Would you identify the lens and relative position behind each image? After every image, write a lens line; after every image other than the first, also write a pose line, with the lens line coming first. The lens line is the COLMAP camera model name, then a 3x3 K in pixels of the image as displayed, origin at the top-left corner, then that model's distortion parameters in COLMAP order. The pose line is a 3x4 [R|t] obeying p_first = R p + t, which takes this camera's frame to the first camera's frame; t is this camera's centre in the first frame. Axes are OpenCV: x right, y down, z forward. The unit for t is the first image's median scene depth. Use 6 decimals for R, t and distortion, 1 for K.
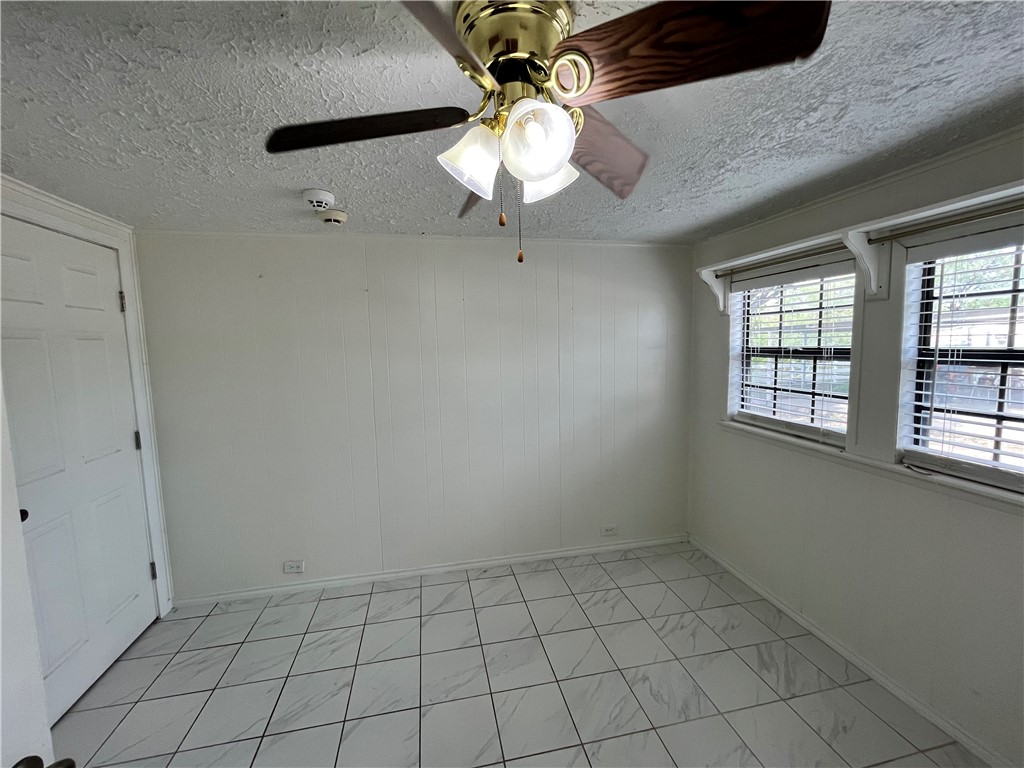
lens RADIAL K [[414.9, 0, 512.5], [0, 414.9, 384.4], [0, 0, 1]] dist [-0.002379, 0.000289]
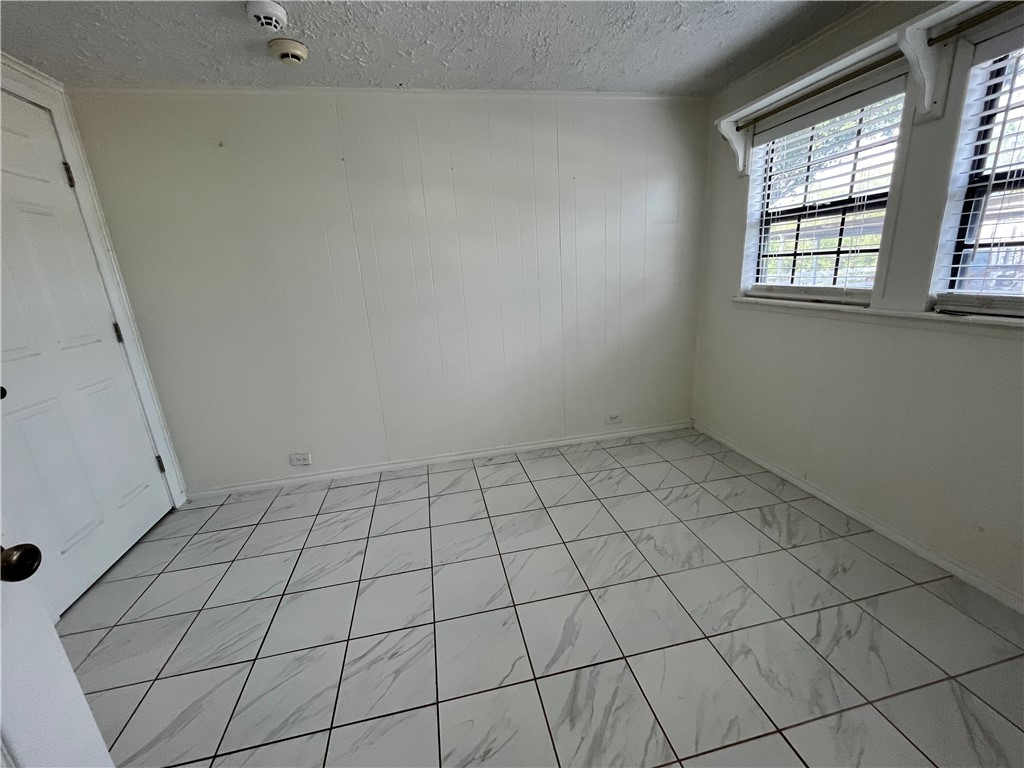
lens RADIAL K [[414.9, 0, 512.9], [0, 414.9, 383.8], [0, 0, 1]] dist [-0.002379, 0.000289]
pose [[0.999307, -0.036378, -0.007855, 0.003343], [0.037187, 0.984445, 0.171713, 0.124971], [0.001486, -0.171886, 0.985116, 0.046542]]
